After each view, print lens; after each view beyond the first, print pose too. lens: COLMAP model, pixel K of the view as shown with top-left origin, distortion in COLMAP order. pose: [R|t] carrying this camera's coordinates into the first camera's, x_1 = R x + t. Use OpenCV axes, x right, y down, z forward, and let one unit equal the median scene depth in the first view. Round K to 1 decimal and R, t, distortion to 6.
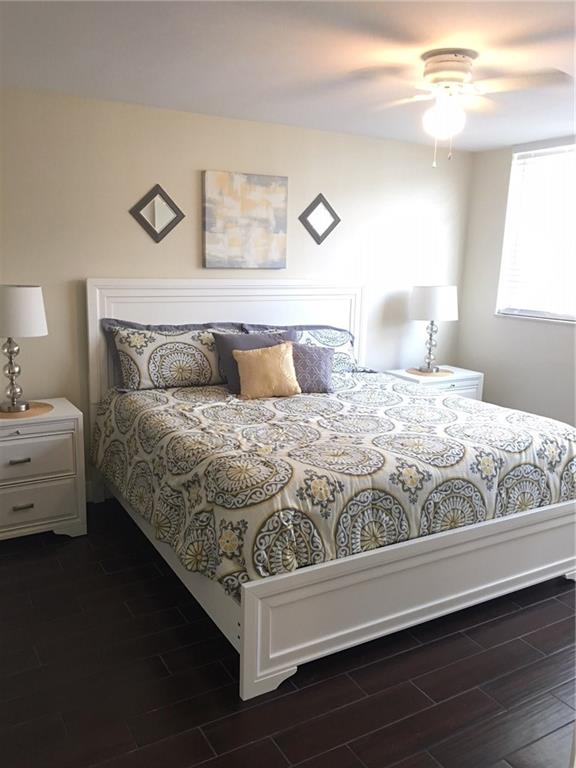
lens RADIAL K [[647.5, 0, 288.0], [0, 647.5, 384.0], [0, 0, 1]] dist [0.077338, -0.119900]
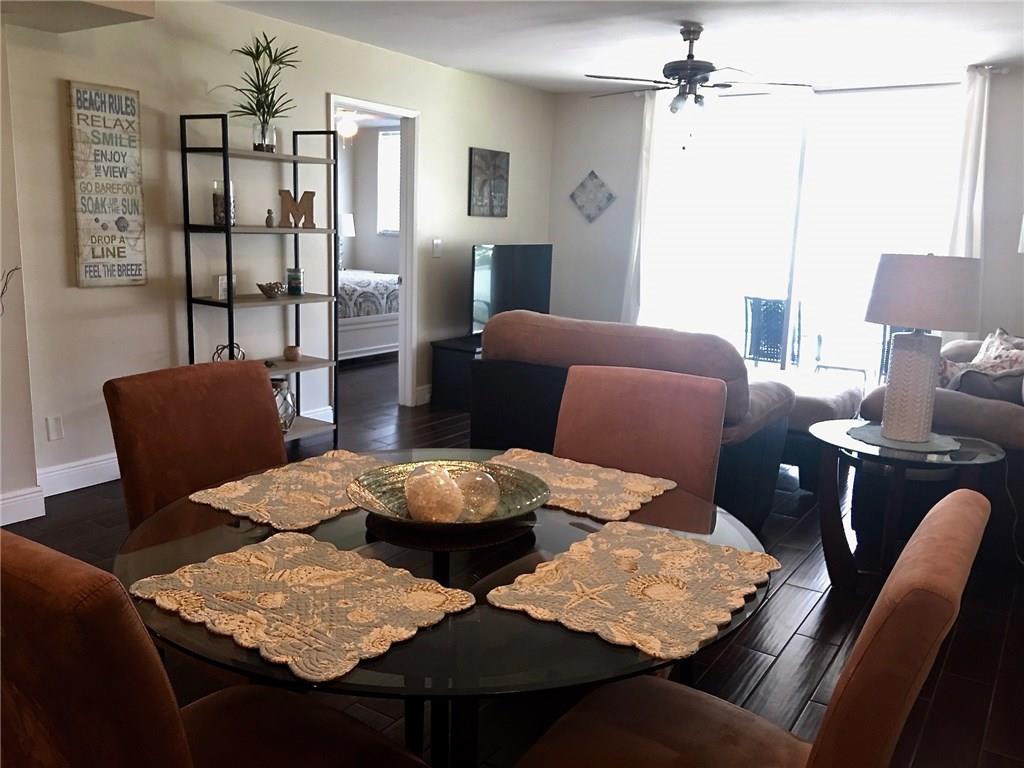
lens RADIAL K [[863.4, 0, 507.0], [0, 863.4, 382.6], [0, 0, 1]] dist [0.077338, -0.119900]
pose [[0.895519, -0.078053, 0.438124, -0.440058], [0.078029, 0.996787, 0.018090, 0.304602], [-0.438129, 0.017986, 0.898732, -1.285715]]
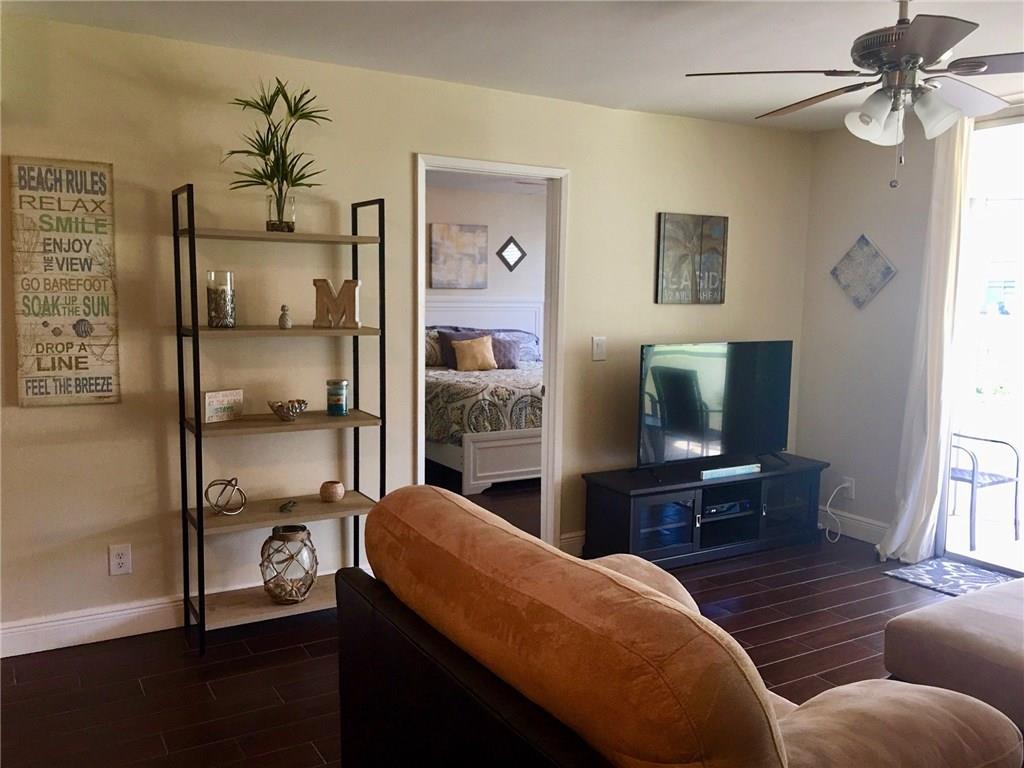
lens RADIAL K [[863.4, 0, 507.0], [0, 863.4, 382.6], [0, 0, 1]] dist [0.077338, -0.119900]
pose [[0.999907, -0.013000, 0.004154, 0.032776], [0.013337, 0.995355, -0.095344, 0.233641], [-0.002895, 0.095391, 0.995436, -0.967882]]
